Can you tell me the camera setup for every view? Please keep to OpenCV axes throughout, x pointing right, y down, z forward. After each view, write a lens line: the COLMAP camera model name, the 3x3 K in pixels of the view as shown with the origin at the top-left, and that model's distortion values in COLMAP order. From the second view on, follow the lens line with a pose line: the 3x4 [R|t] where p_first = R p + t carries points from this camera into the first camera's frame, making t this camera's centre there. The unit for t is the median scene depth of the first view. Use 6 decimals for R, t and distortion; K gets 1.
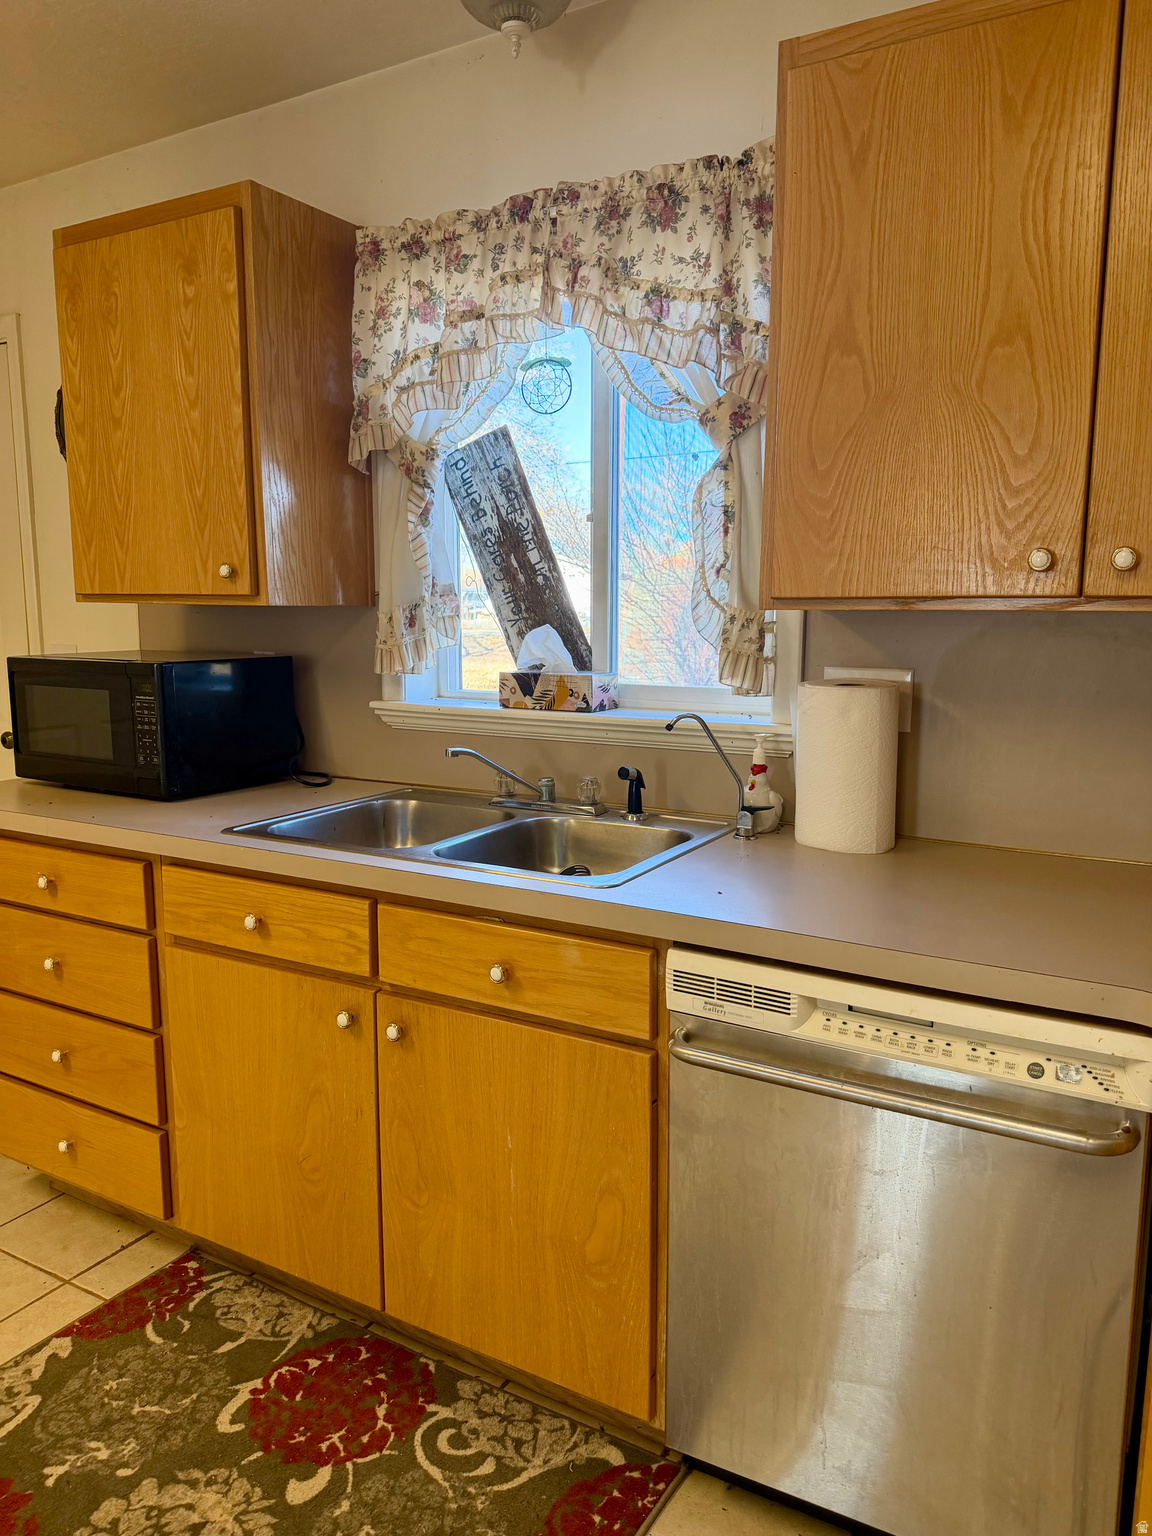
lens RADIAL K [[1082.4, 0, 573.9], [0, 1082.4, 771.8], [0, 0, 1]] dist [0.003377, -0.006230]
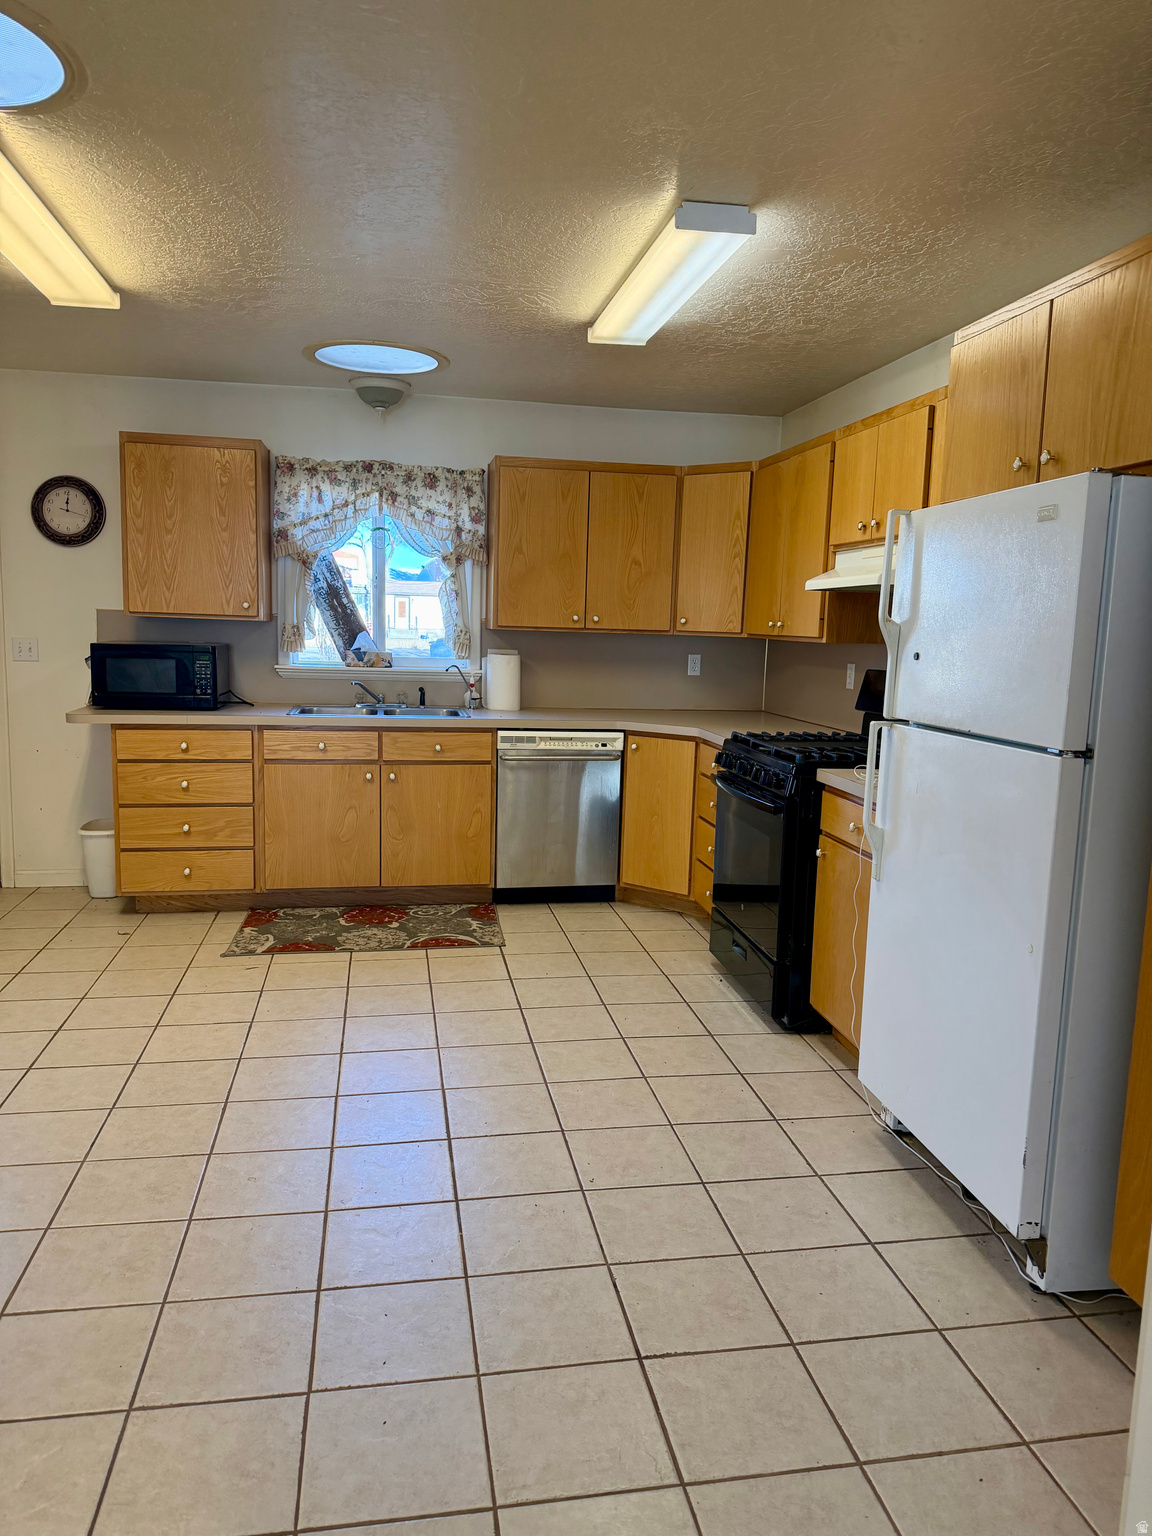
lens RADIAL K [[1082.4, 0, 577.1], [0, 1082.4, 768.9], [0, 0, 1]] dist [0.003377, -0.006230]
pose [[0.764202, -0.065667, 0.641625, -1.402059], [0.064493, 0.997598, 0.025285, 0.156681], [-0.641744, 0.022057, 0.766601, -1.290922]]
